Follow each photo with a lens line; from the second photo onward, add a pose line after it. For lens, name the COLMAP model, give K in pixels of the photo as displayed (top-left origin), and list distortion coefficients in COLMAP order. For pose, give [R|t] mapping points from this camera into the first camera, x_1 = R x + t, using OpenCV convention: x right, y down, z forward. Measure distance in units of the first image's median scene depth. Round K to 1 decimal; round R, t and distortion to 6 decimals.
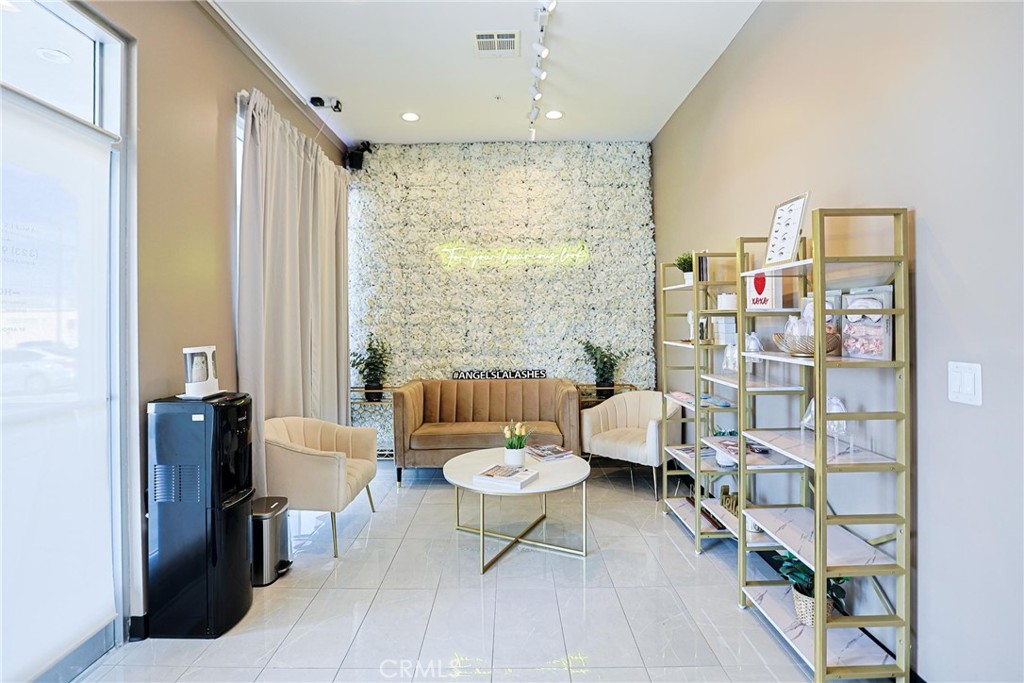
lens RADIAL K [[505.4, 0, 509.5], [0, 505.4, 317.3], [0, 0, 1]] dist [-0.057866, 0.023201]
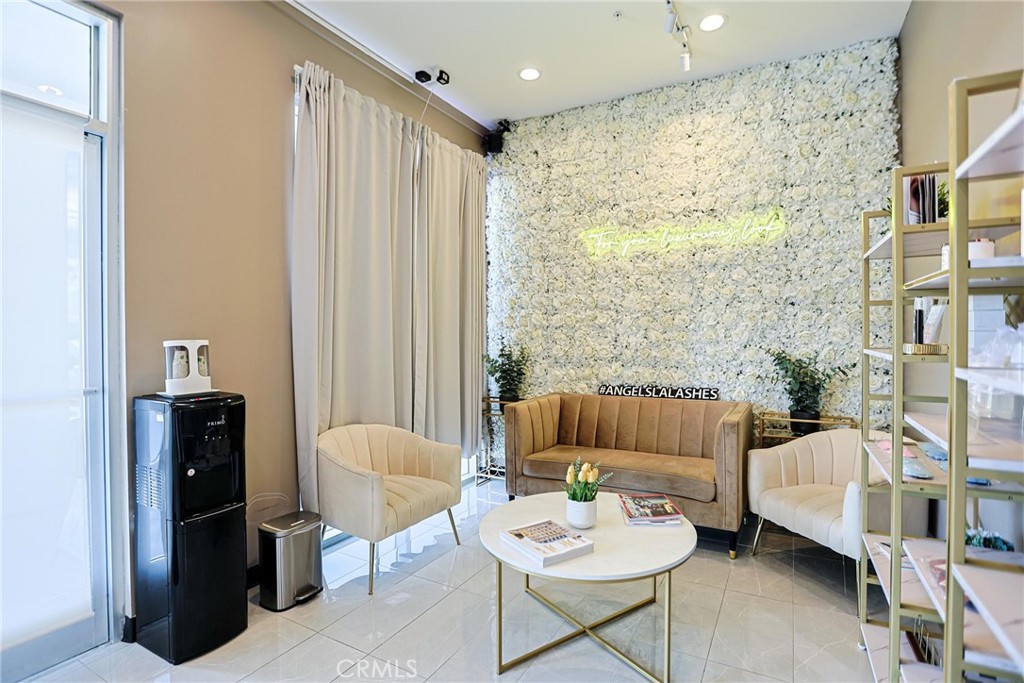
lens RADIAL K [[505.4, 0, 517.4], [0, 505.4, 342.9], [0, 0, 1]] dist [-0.057866, 0.023201]
pose [[0.879668, 0.012948, -0.475412, 0.202399], [-0.000338, 0.999646, 0.026601, 0.023350], [0.475589, -0.023240, 0.879361, 0.288744]]
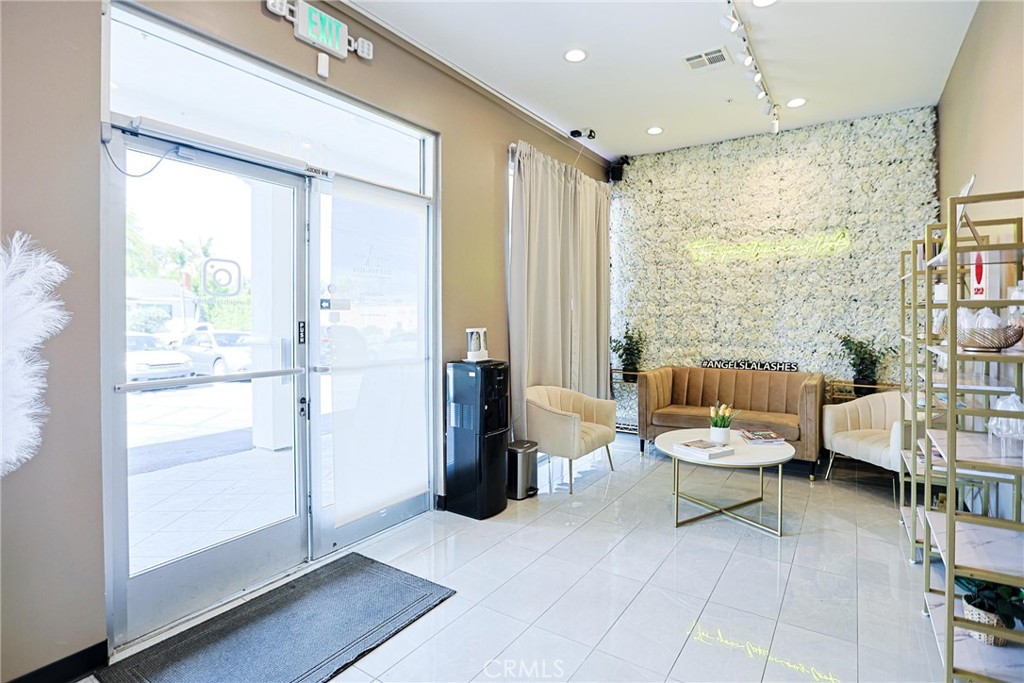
lens RADIAL K [[505.4, 0, 524.5], [0, 505.4, 318.9], [0, 0, 1]] dist [-0.057866, 0.023201]
pose [[0.836571, 0.011462, -0.547739, 0.197869], [-0.001541, 0.999826, 0.018568, 0.001378], [0.547857, -0.014689, 0.836443, -0.118478]]
